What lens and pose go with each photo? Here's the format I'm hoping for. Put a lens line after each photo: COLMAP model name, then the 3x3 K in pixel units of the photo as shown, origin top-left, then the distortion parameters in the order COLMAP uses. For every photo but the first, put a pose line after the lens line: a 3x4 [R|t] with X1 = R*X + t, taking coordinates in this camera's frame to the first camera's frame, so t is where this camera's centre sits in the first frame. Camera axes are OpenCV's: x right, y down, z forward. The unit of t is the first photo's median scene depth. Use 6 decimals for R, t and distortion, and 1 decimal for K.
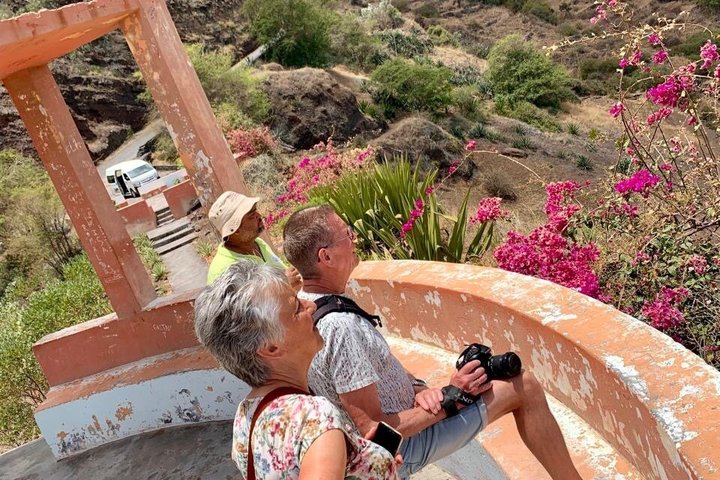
lens RADIAL K [[692.5, 0, 361.3], [0, 692.5, 236.1], [0, 0, 1]] dist [-0.022800, 0.000000]
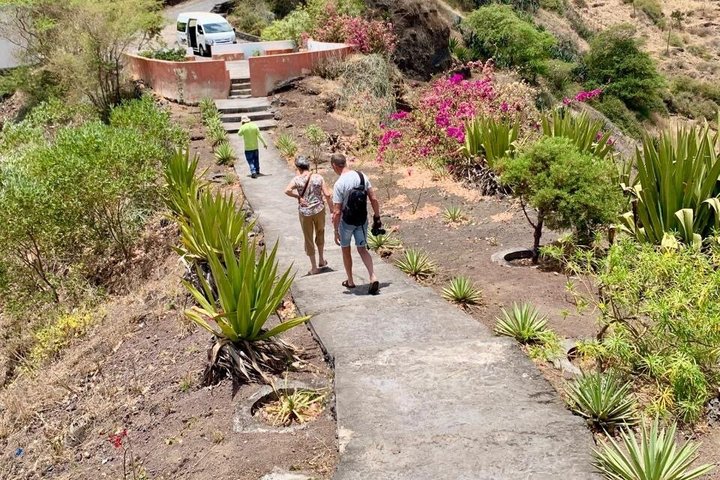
lens RADIAL K [[692.5, 0, 359.2], [0, 692.5, 242.2], [0, 0, 1]] dist [-0.022800, 0.000000]
pose [[0.944712, 0.327883, 0.003460, -0.060667], [-0.326438, 0.939450, 0.104268, 0.007241], [0.030938, -0.099633, 0.994543, 0.110931]]
